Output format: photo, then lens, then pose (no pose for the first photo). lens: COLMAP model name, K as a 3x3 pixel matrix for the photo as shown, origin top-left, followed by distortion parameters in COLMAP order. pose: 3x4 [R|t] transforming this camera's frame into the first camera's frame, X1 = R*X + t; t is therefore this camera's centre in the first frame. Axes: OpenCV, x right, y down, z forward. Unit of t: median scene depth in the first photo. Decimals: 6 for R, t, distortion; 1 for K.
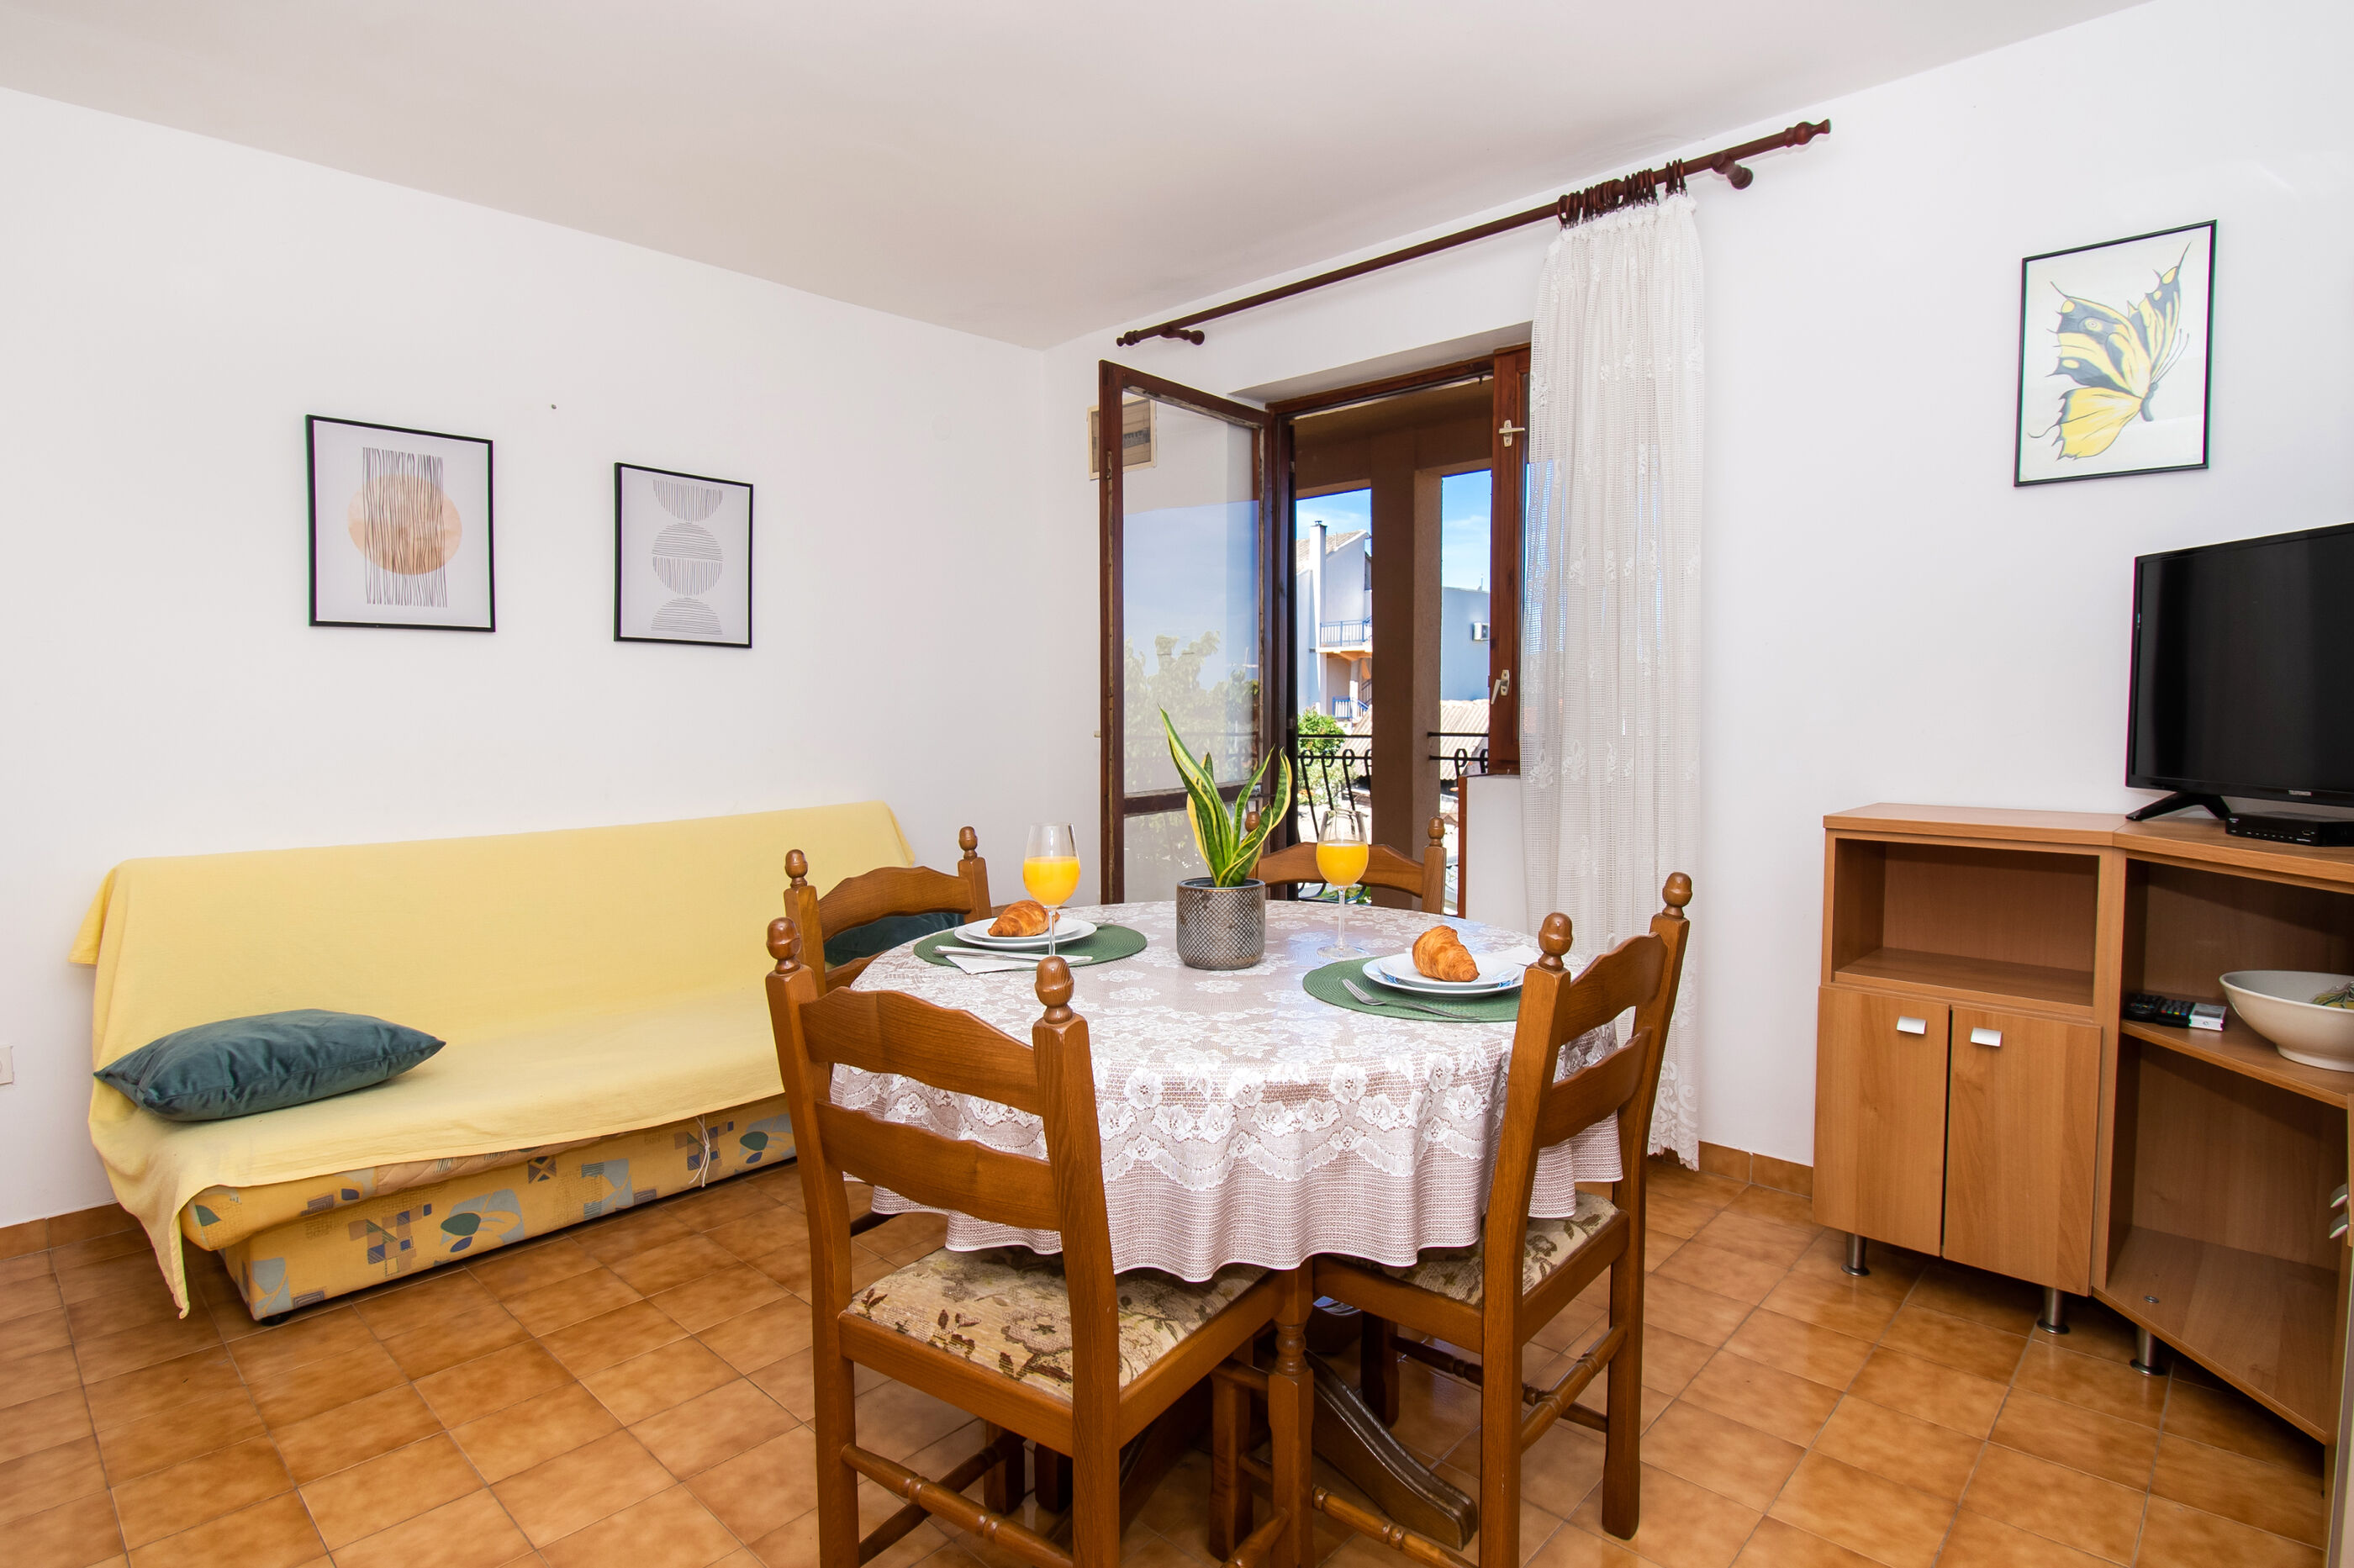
lens RADIAL K [[1211.1, 0, 1205.9], [0, 1211.1, 779.4], [0, 0, 1]] dist [0.003949, -0.016546]
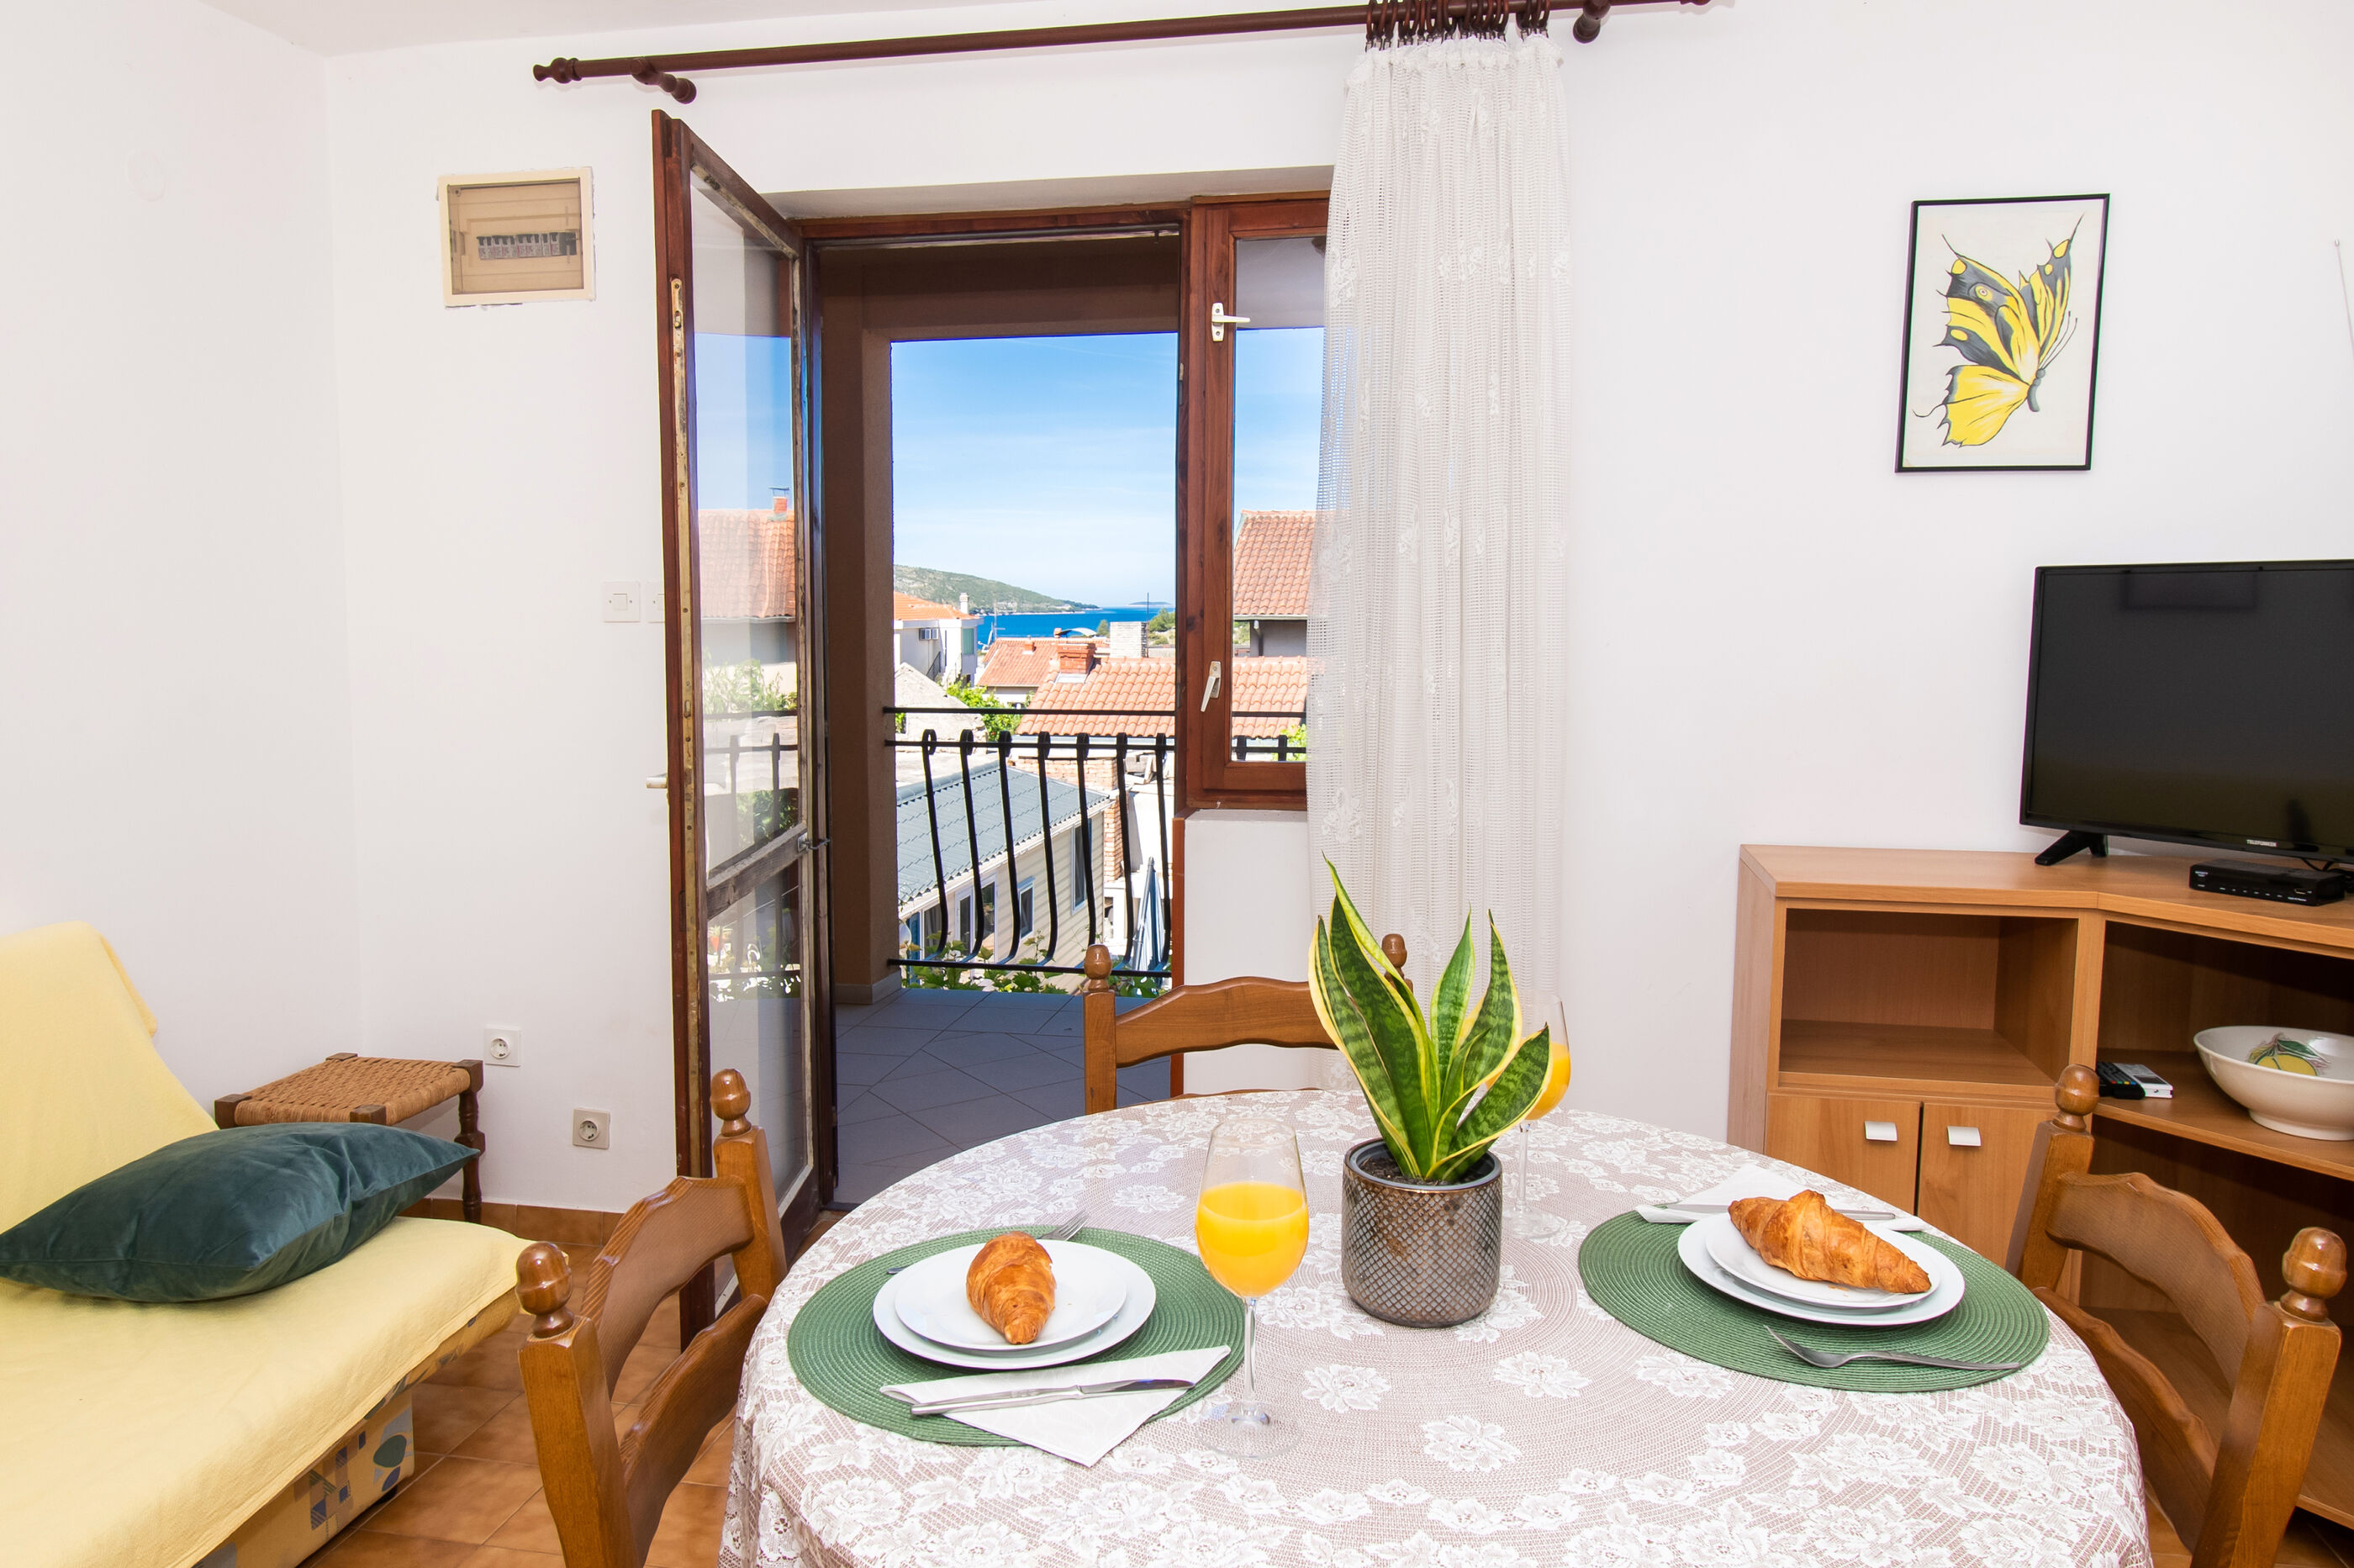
lens RADIAL K [[1557.4, 0, 1175.1], [0, 1557.4, 765.0], [0, 0, 1]] dist [0.001110, -0.000590]
pose [[0.843750, -0.048681, 0.534524, -0.365724], [0.026234, 0.998429, 0.049520, -0.107421], [-0.536094, -0.027760, 0.843701, 0.351918]]
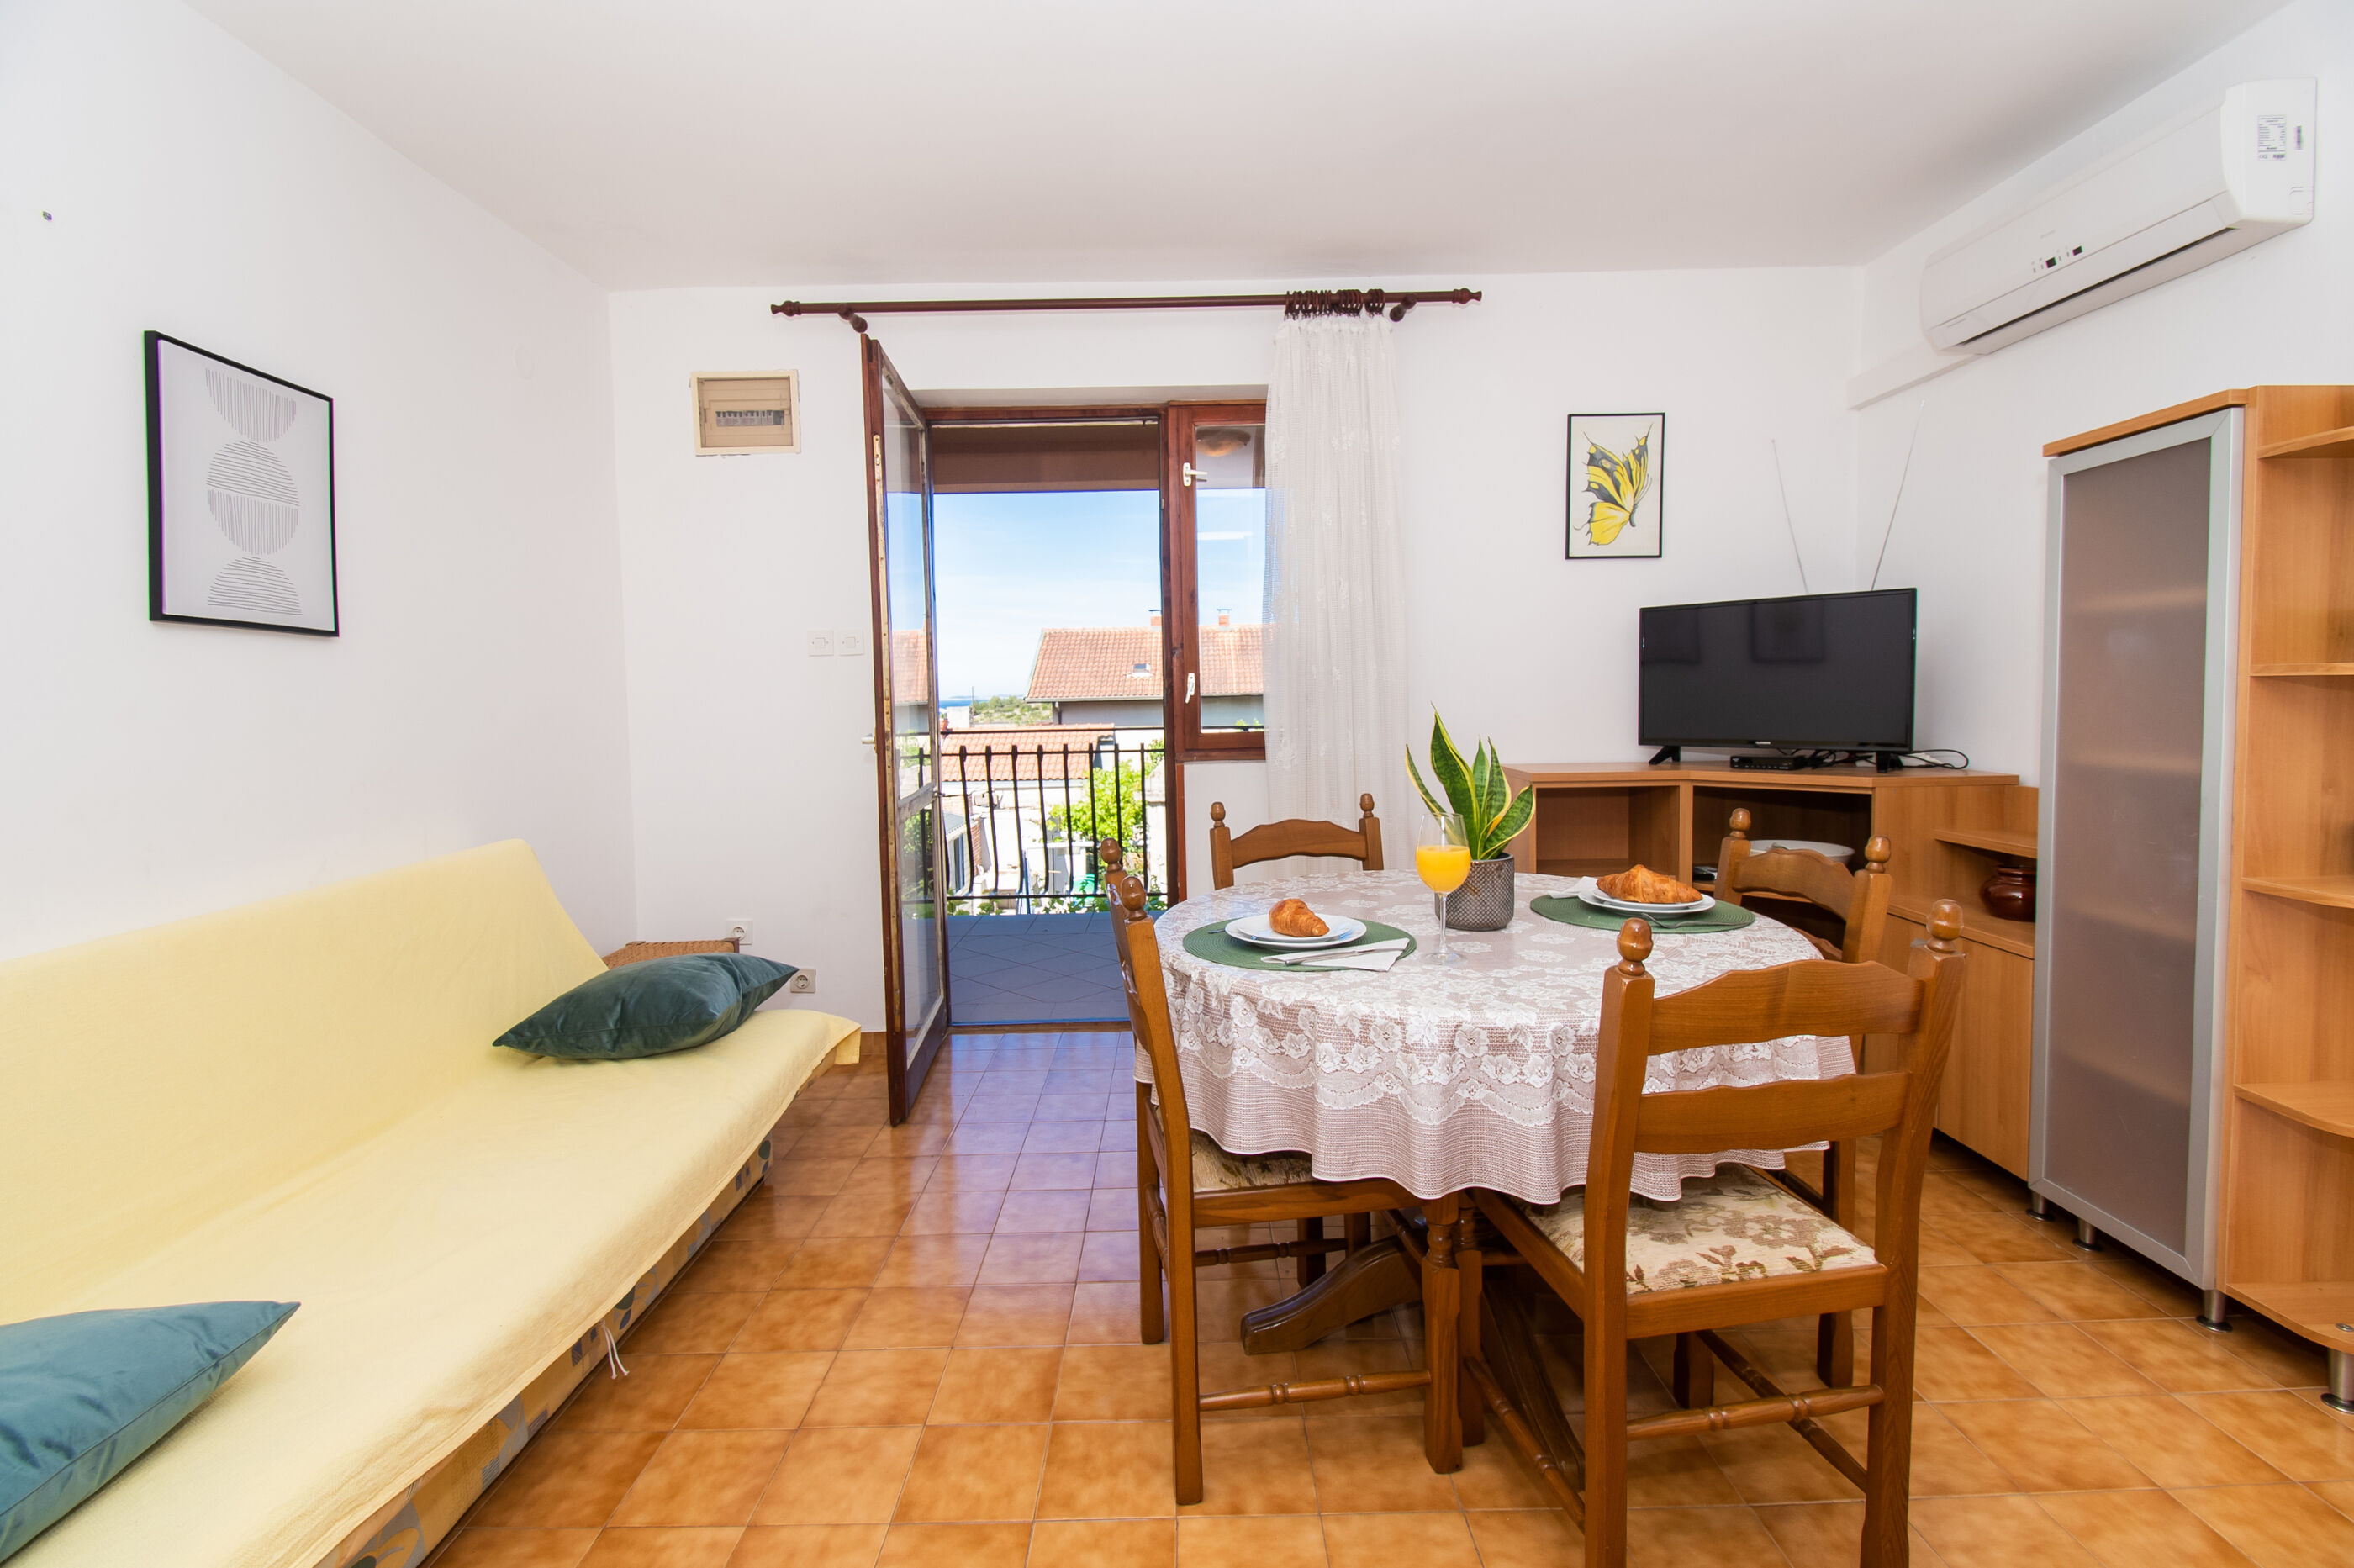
lens RADIAL K [[1054.4, 0, 1187.3], [0, 1054.4, 777.6], [0, 0, 1]] dist [0.013491, -0.020974]
pose [[0.725341, -0.062017, 0.685591, -0.667174], [0.055510, 0.997960, 0.031545, -0.030641], [-0.686148, 0.015177, 0.727303, 0.352995]]
